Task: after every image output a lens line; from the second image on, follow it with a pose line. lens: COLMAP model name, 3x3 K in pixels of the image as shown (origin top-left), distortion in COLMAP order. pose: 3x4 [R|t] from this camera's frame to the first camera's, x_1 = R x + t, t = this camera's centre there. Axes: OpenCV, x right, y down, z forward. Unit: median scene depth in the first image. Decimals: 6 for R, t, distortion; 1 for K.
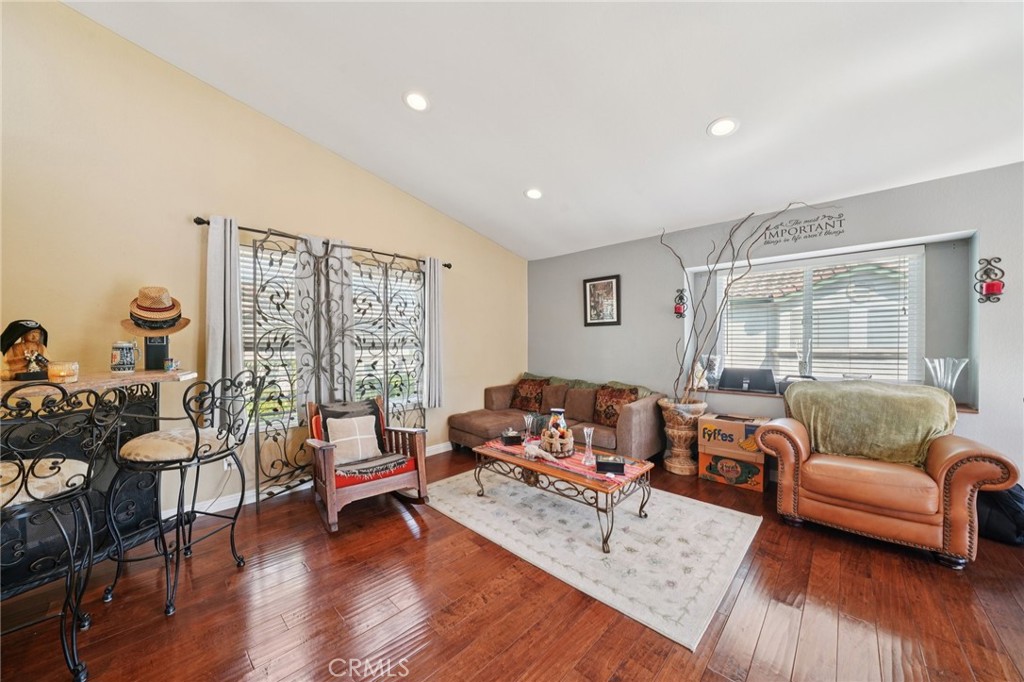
lens RADIAL K [[358.1, 0, 505.0], [0, 358.1, 347.8], [0, 0, 1]] dist [-0.018793, 0.000655]
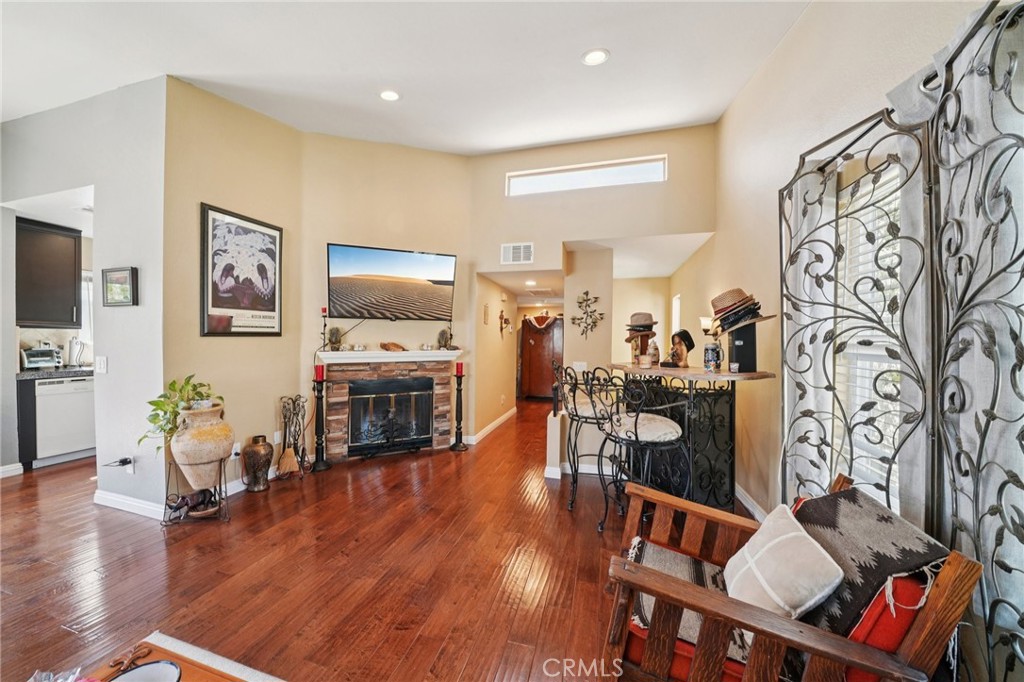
lens RADIAL K [[358.1, 0, 498.5], [0, 358.1, 345.0], [0, 0, 1]] dist [-0.018793, 0.000655]
pose [[-0.878889, -0.004316, -0.477007, 0.053008], [-0.016327, 0.999645, 0.021039, -0.014995], [0.476747, 0.026279, -0.878648, 1.047357]]
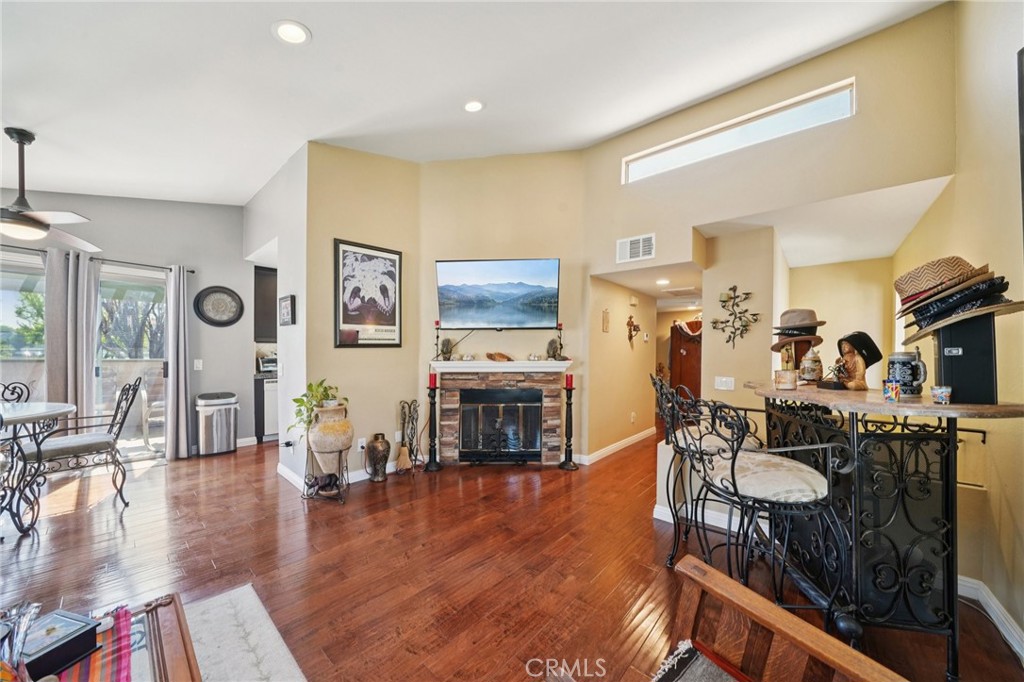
lens RADIAL K [[358.1, 0, 500.5], [0, 358.1, 352.7], [0, 0, 1]] dist [-0.018793, 0.000655]
pose [[-0.999017, -0.005932, -0.043920, -0.154513], [-0.006757, 0.999803, 0.018667, -0.014501], [0.043801, 0.018946, -0.998861, 1.028307]]
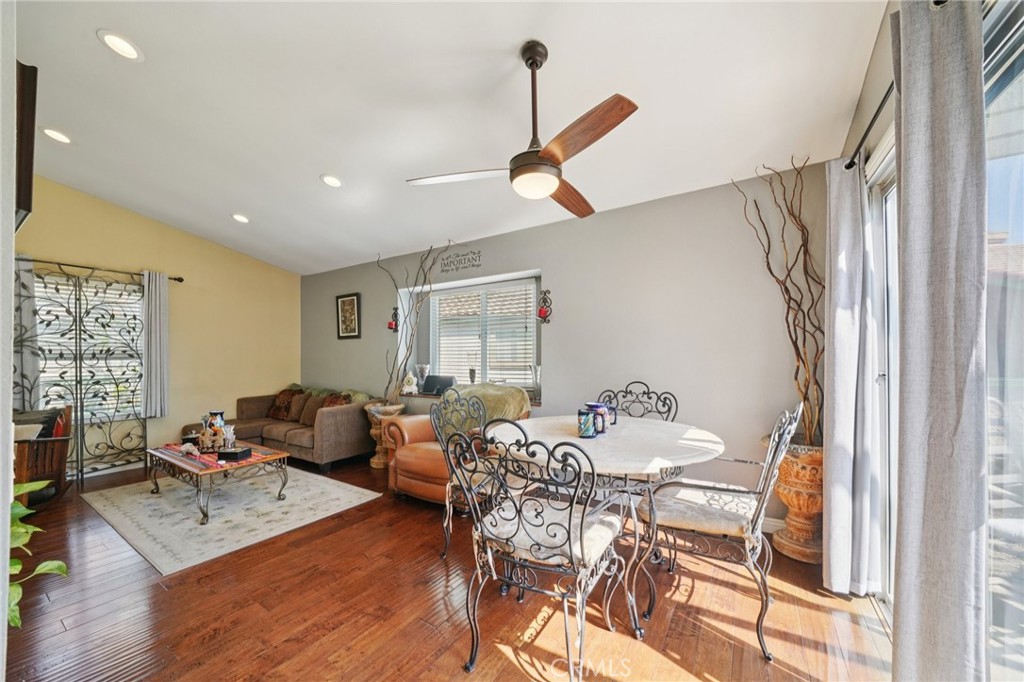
lens RADIAL K [[380.2, 0, 500.2], [0, 380.2, 358.2], [0, 0, 1]] dist [-0.017473, 0.002334]
pose [[0.981303, -0.000635, 0.192471, 0.672318], [0.002686, 0.999942, -0.010395, 0.014376], [-0.192453, 0.010718, 0.981248, -0.299664]]
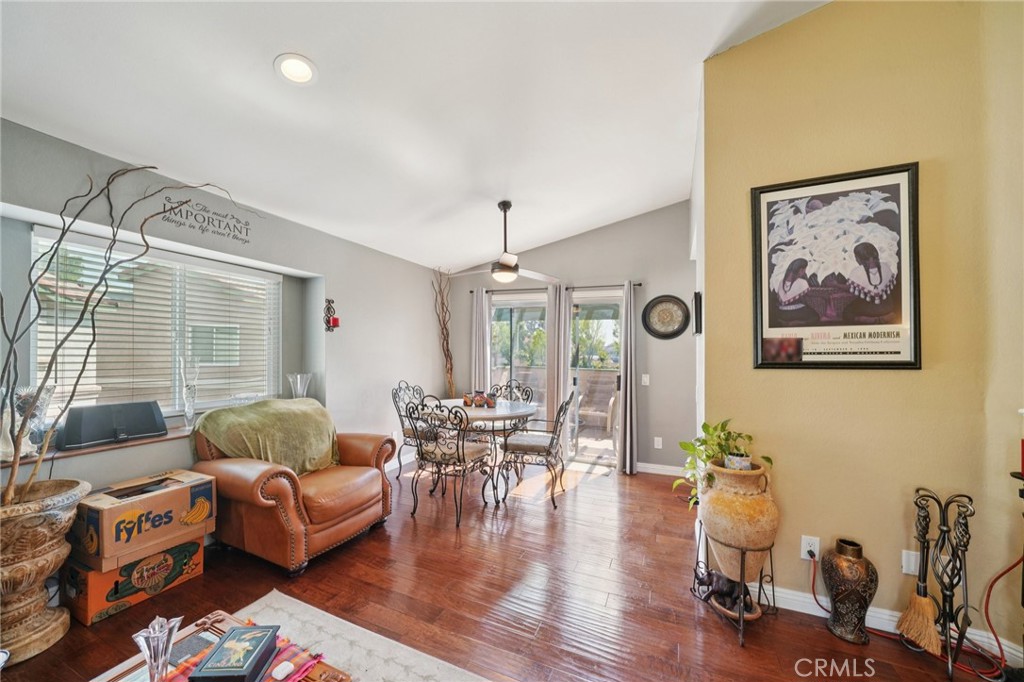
lens RADIAL K [[380.2, 0, 505.4], [0, 380.2, 351.5], [0, 0, 1]] dist [-0.017473, 0.002334]
pose [[-0.356792, 0.004270, 0.934174, -0.180201], [0.000543, 0.999990, -0.004364, -0.032624], [-0.934184, -0.001049, -0.356791, 0.630158]]
